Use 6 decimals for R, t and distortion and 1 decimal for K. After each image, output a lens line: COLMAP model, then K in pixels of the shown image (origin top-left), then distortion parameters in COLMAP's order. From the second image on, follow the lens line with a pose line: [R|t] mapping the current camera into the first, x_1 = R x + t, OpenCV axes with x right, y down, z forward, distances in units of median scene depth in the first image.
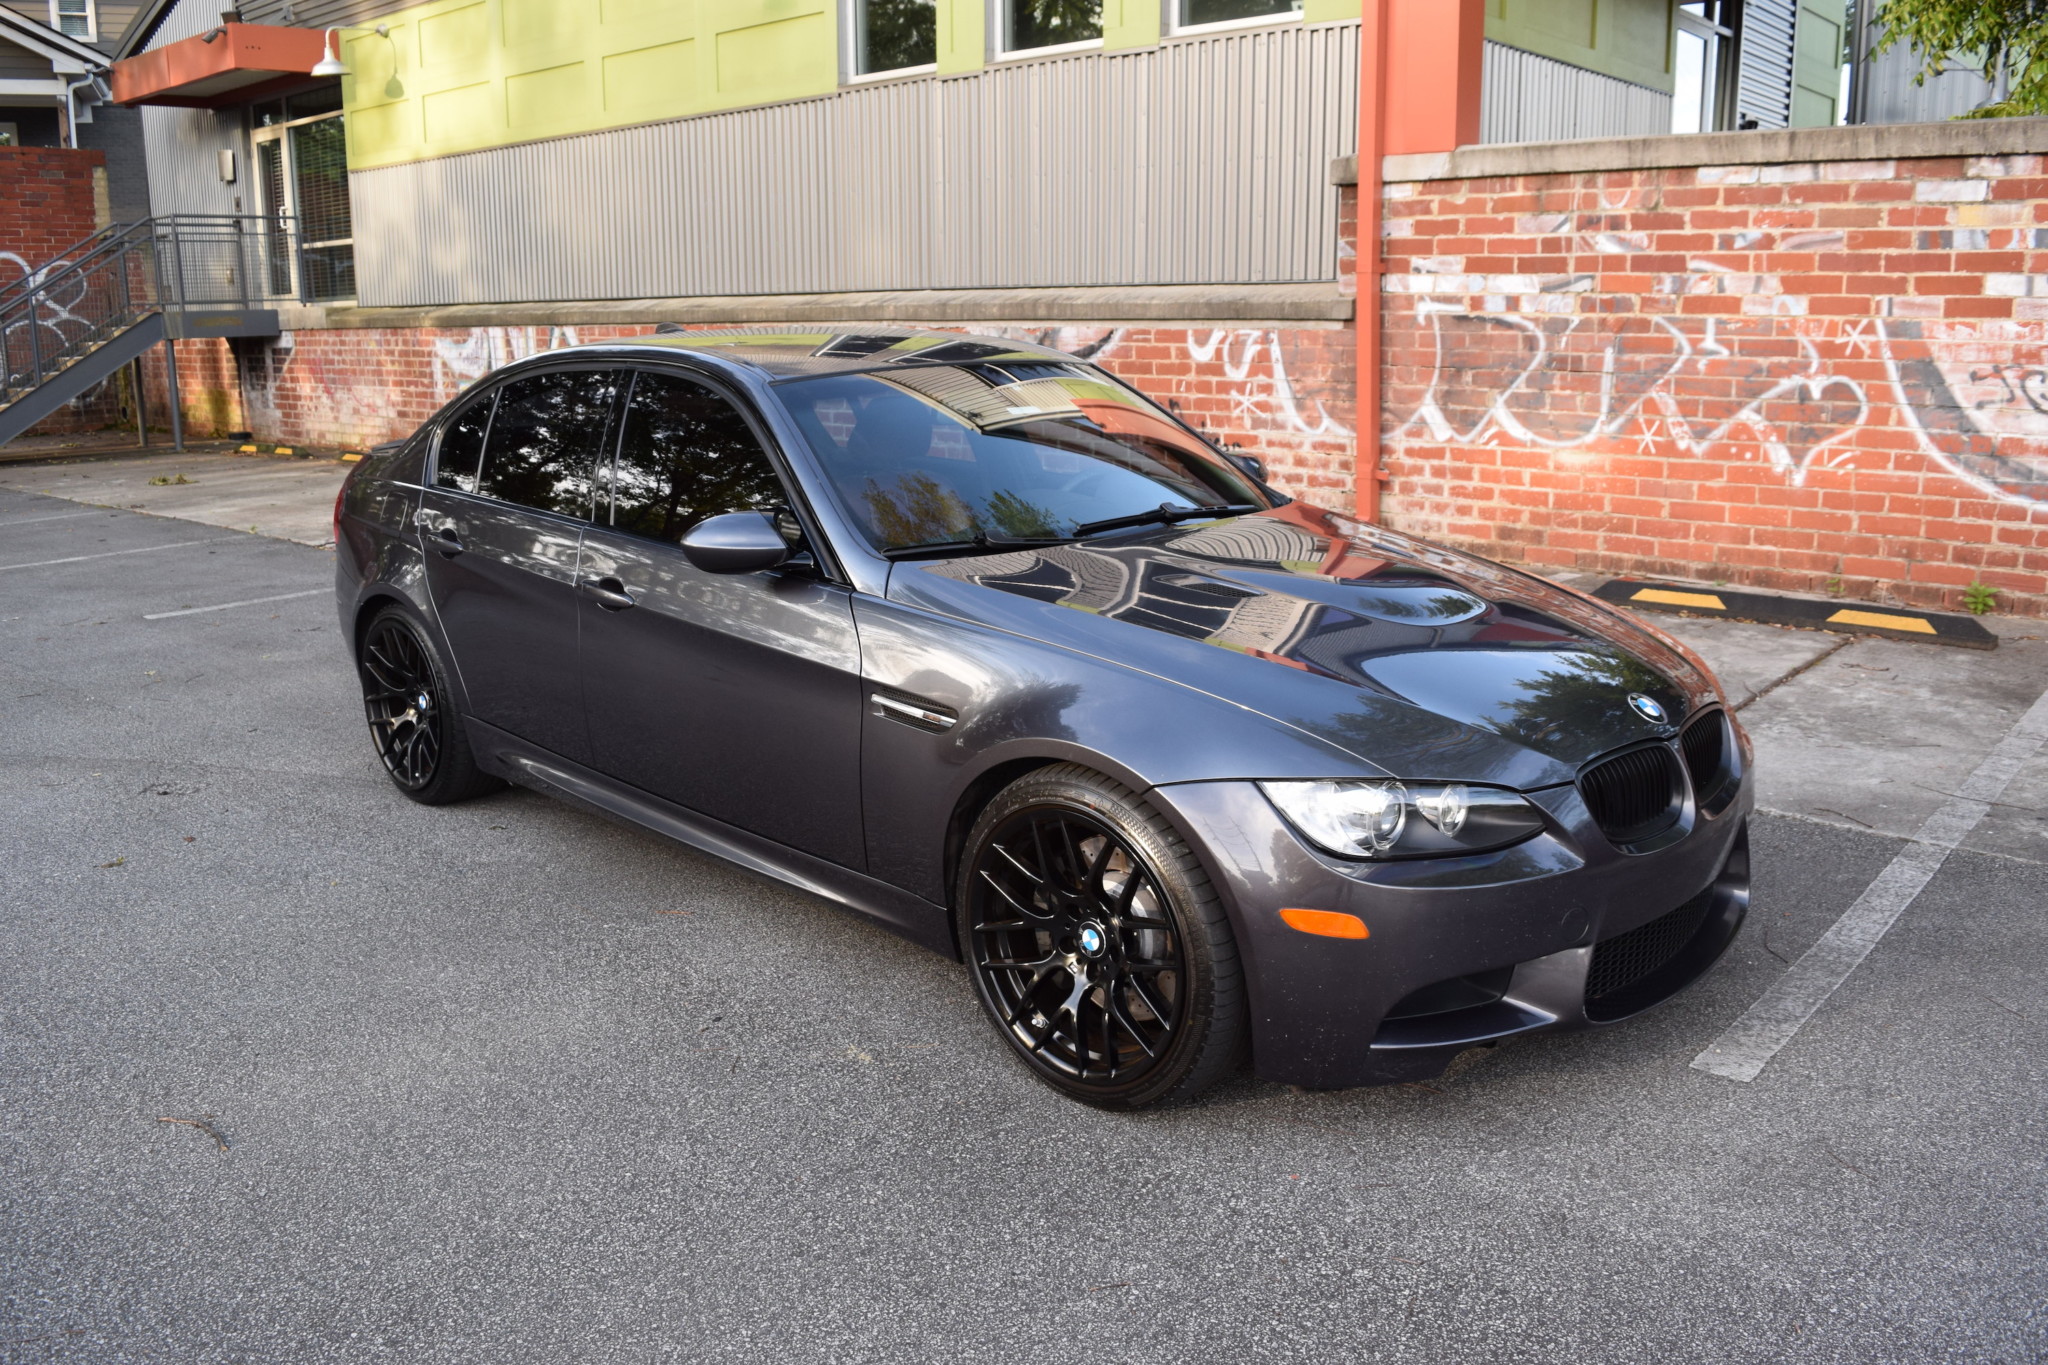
lens RADIAL K [[1591.9, 0, 1006.3], [0, 1591.9, 671.5], [0, 0, 1]] dist [-0.101744, 0.031273]
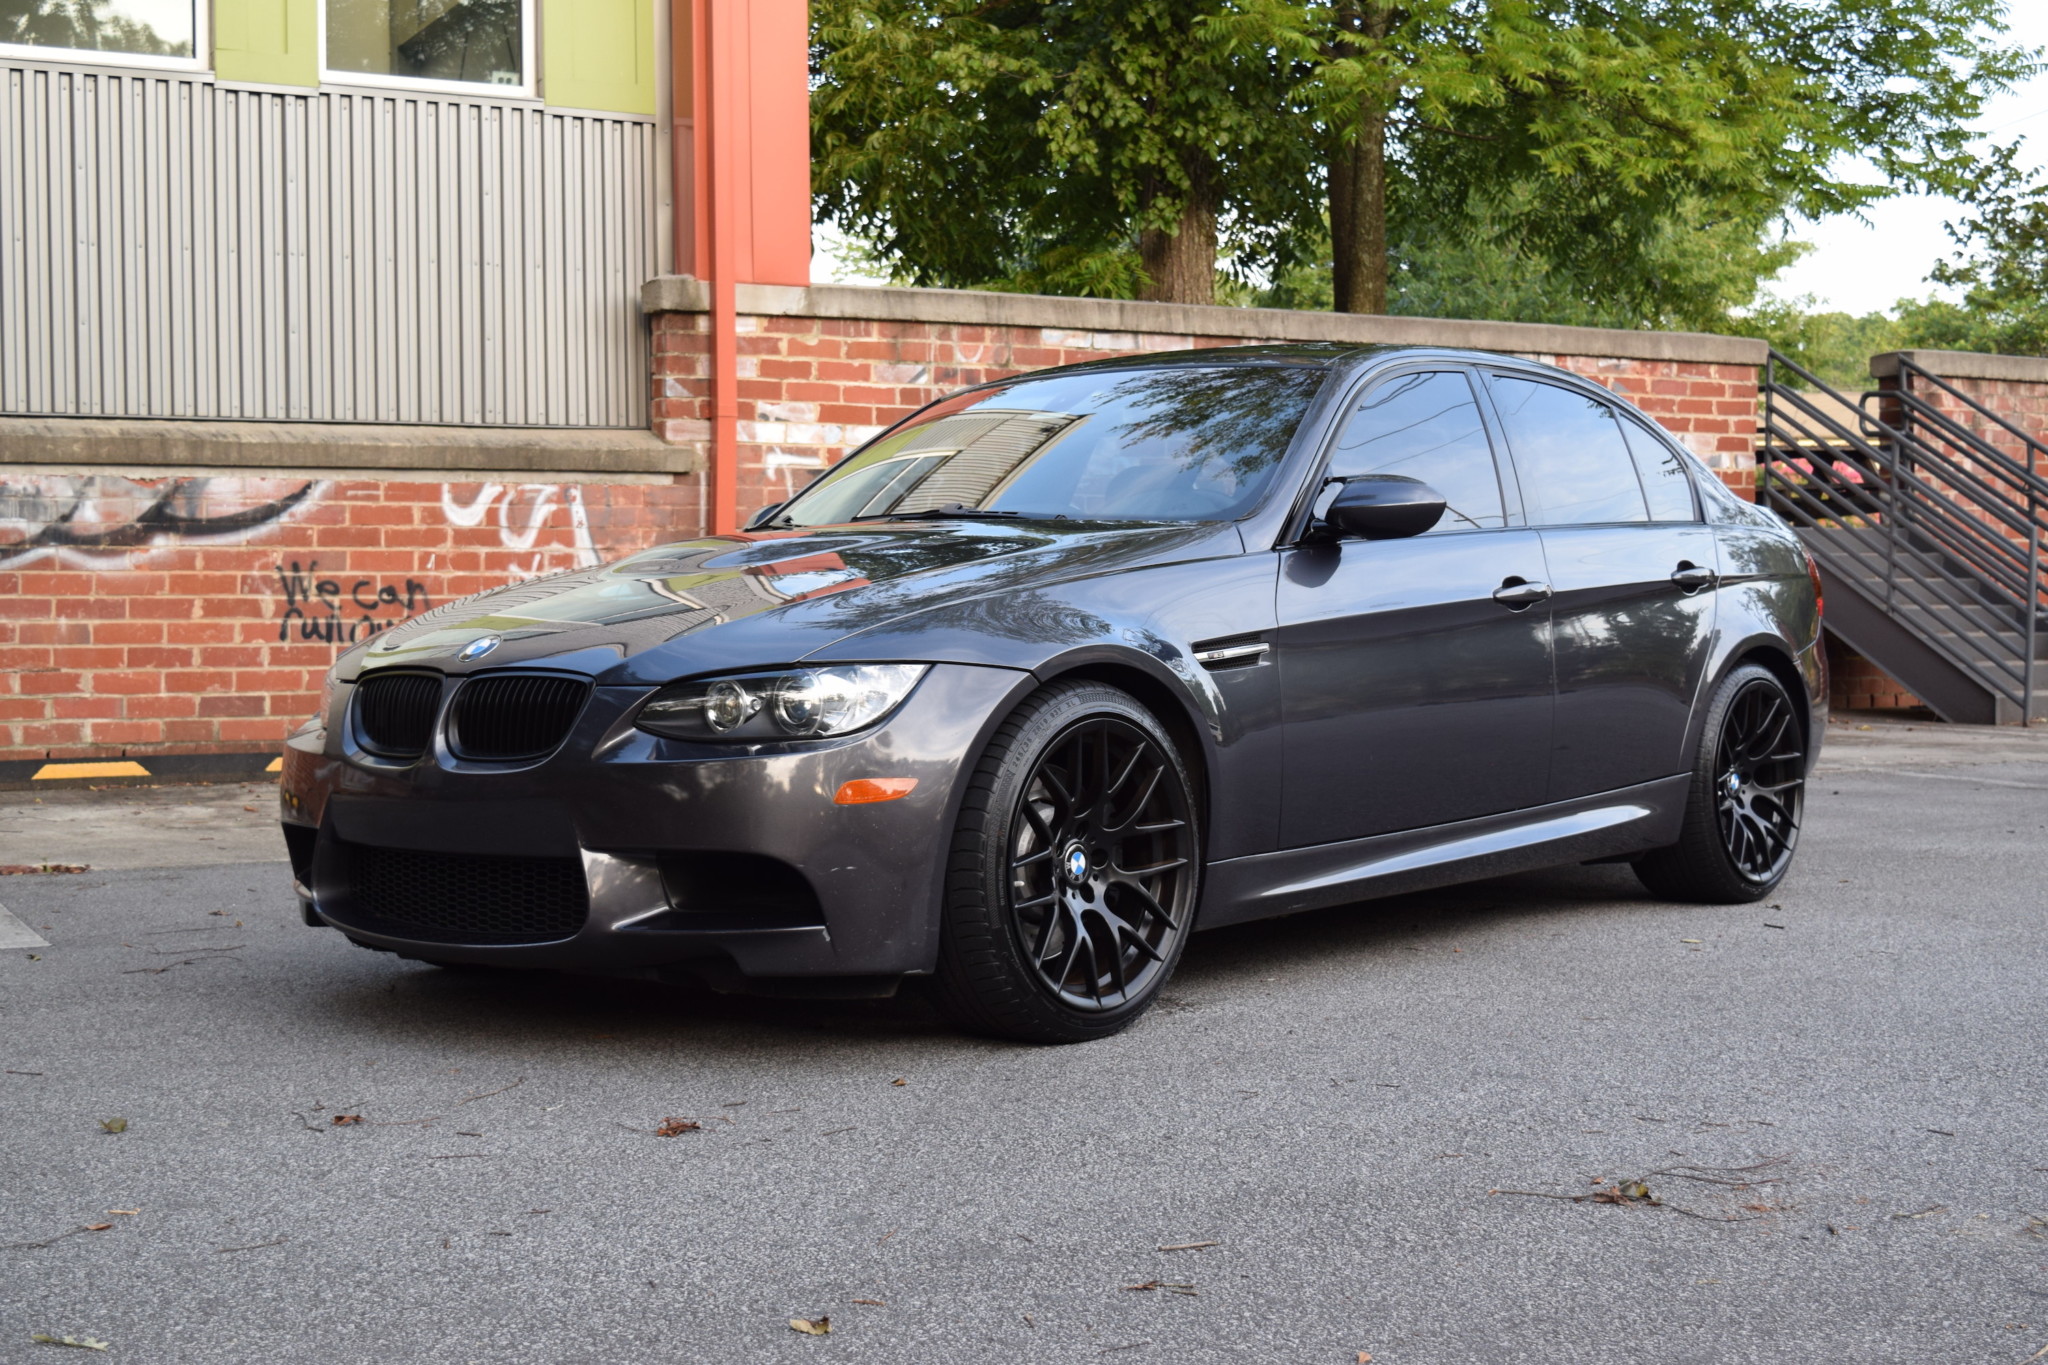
lens RADIAL K [[2736.0, 0, 1028.3], [0, 2736.0, 683.2], [0, 0, 1]] dist [-0.035749, 0.012557]
pose [[0.334447, -0.022728, 0.942140, -1.116174], [0.212600, 0.975758, -0.051931, -0.005021], [-0.918121, 0.217667, 0.331172, 0.408803]]
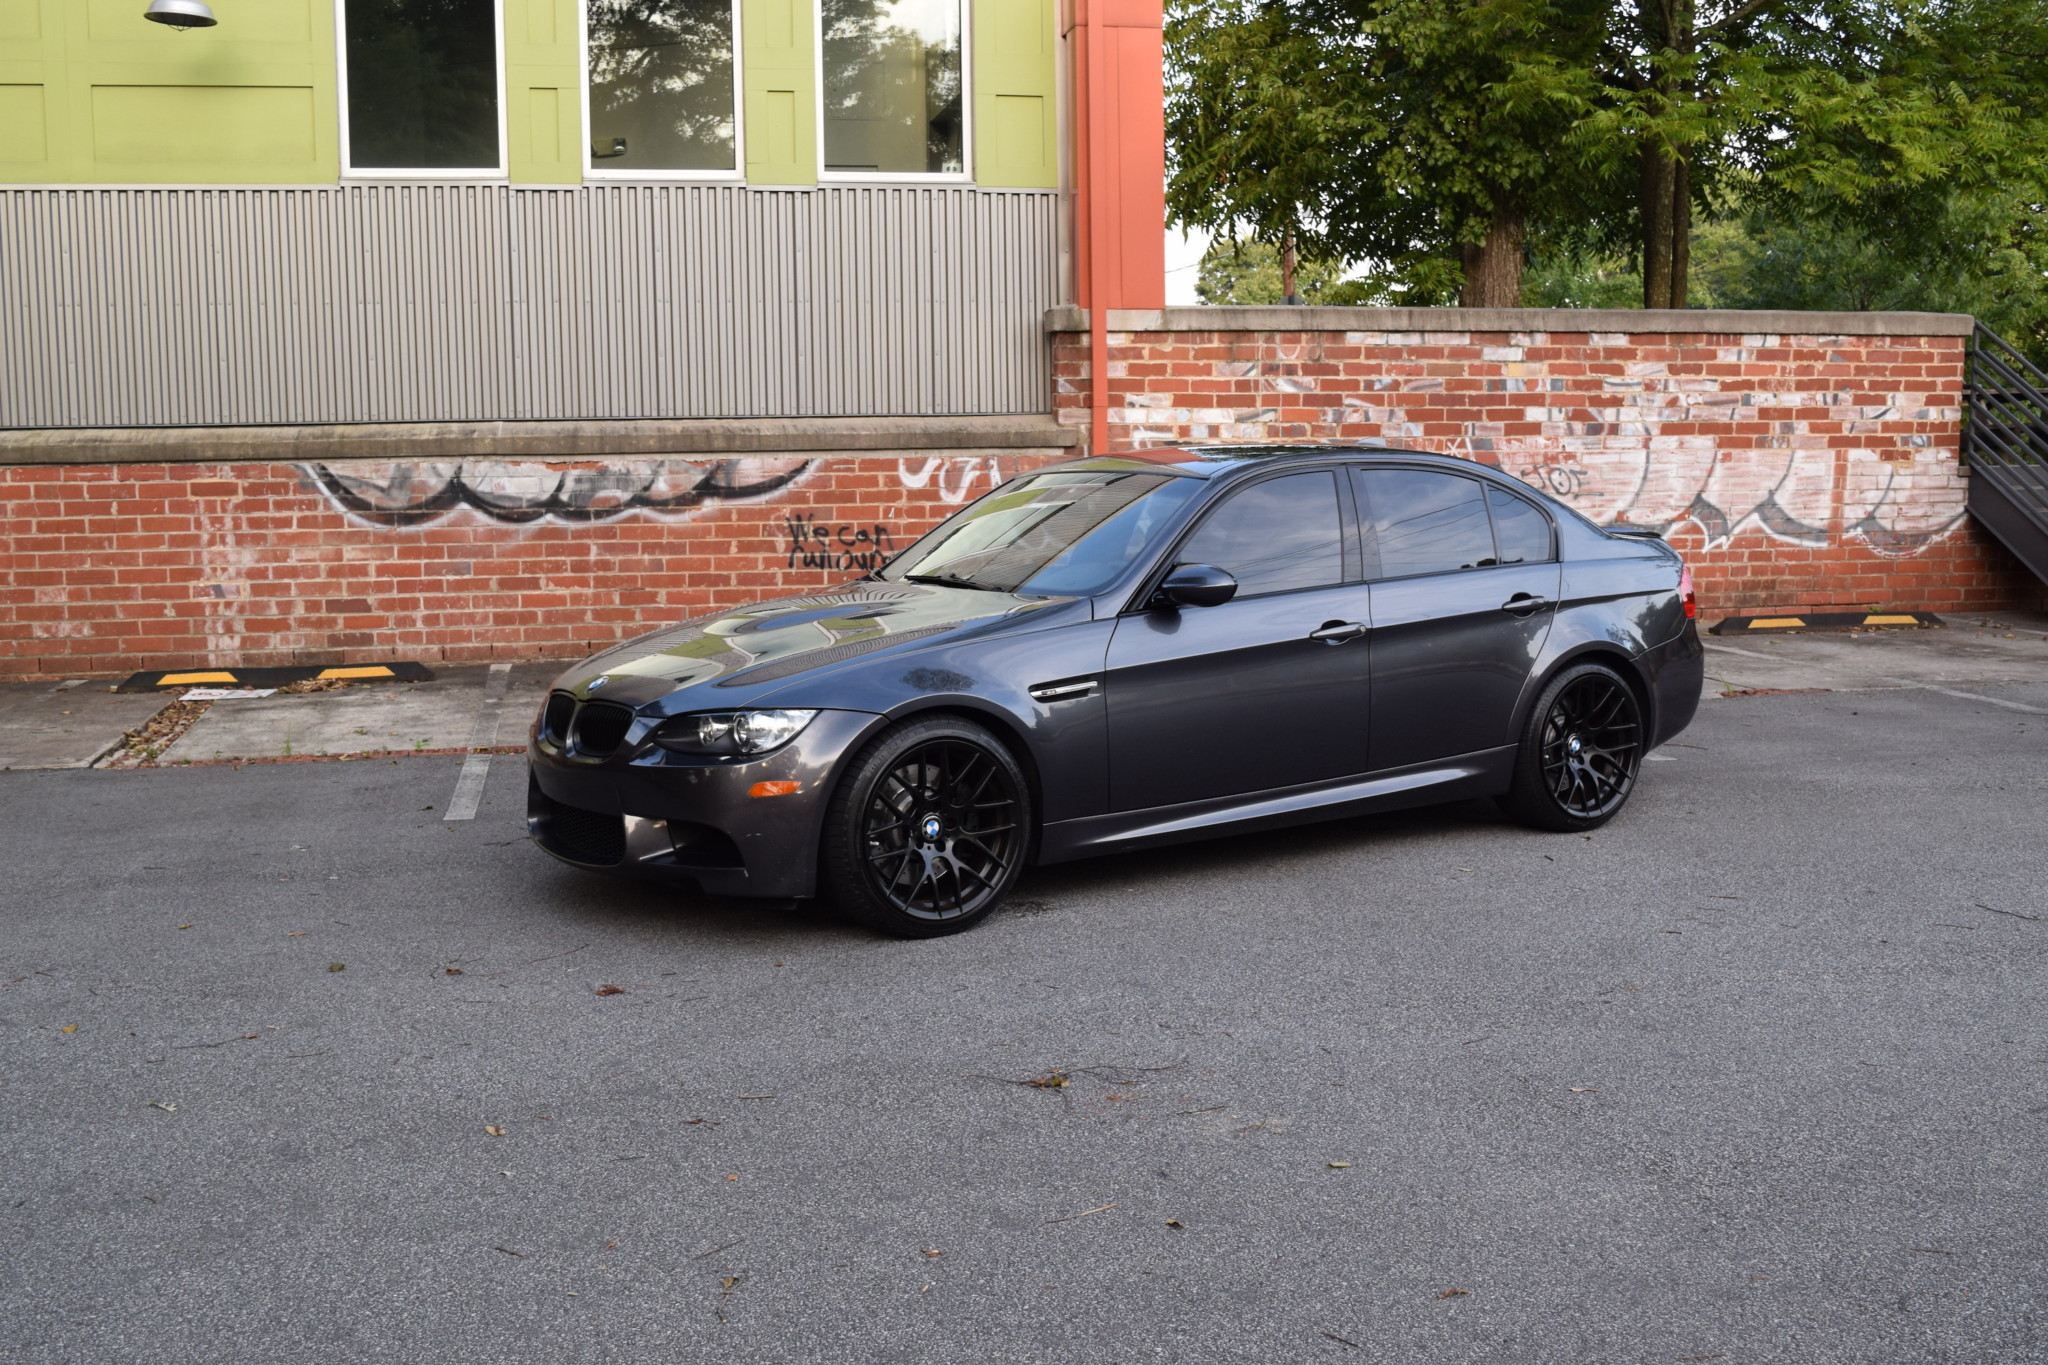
lens RADIAL K [[2137.7, 0, 1016.1], [0, 2137.7, 682.3], [0, 0, 1]] dist [-0.073366, 0.032988]
pose [[0.589120, -0.088980, 0.803132, -1.131423], [0.185890, 0.982185, -0.027539, -0.018955], [-0.786373, 0.165518, 0.595165, 0.136417]]
